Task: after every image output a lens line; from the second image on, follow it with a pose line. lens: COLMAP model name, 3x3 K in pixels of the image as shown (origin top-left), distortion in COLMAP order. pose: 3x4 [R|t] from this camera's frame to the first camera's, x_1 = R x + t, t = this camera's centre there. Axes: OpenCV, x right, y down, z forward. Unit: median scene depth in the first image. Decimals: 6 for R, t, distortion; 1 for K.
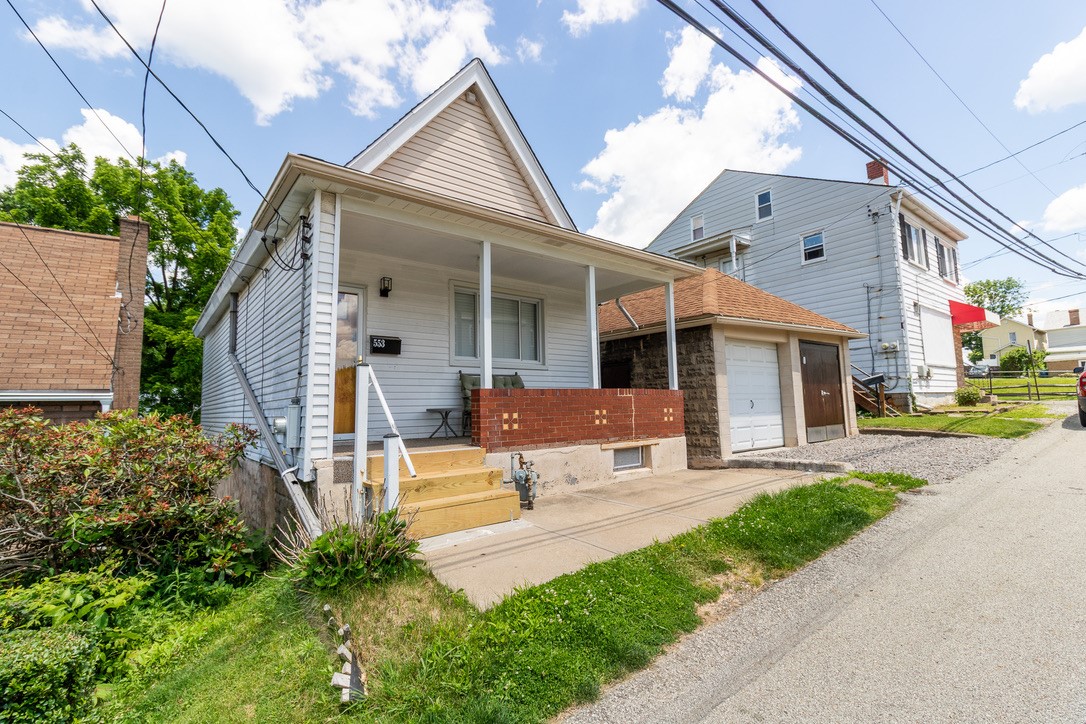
lens RADIAL K [[502.1, 0, 546.5], [0, 502.1, 360.7], [0, 0, 1]] dist [-0.001305, -0.000006]
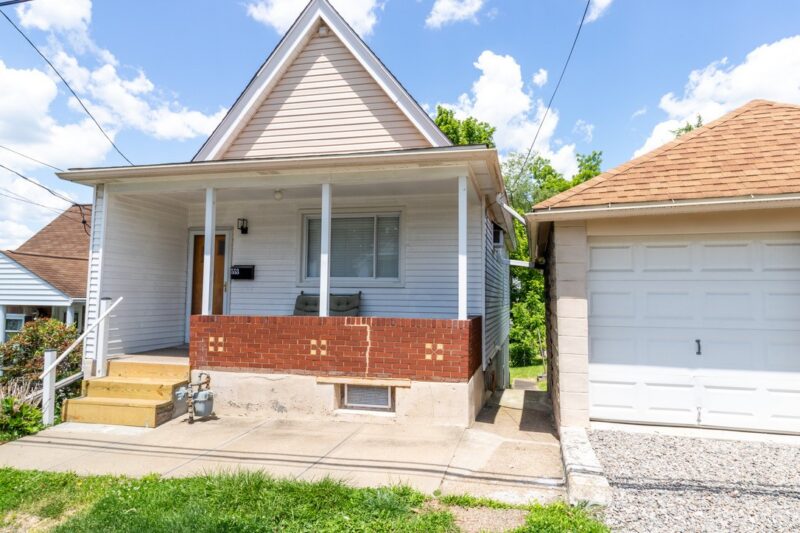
lens RADIAL K [[496.0, 0, 401.5], [0, 496.0, 267.2], [0, 0, 1]] dist [-0.008813, -0.006704]
pose [[0.606662, -0.020522, -0.794695, 0.871954], [0.052644, 0.998509, 0.014402, -0.038982], [0.793215, -0.050573, 0.606838, 0.532118]]
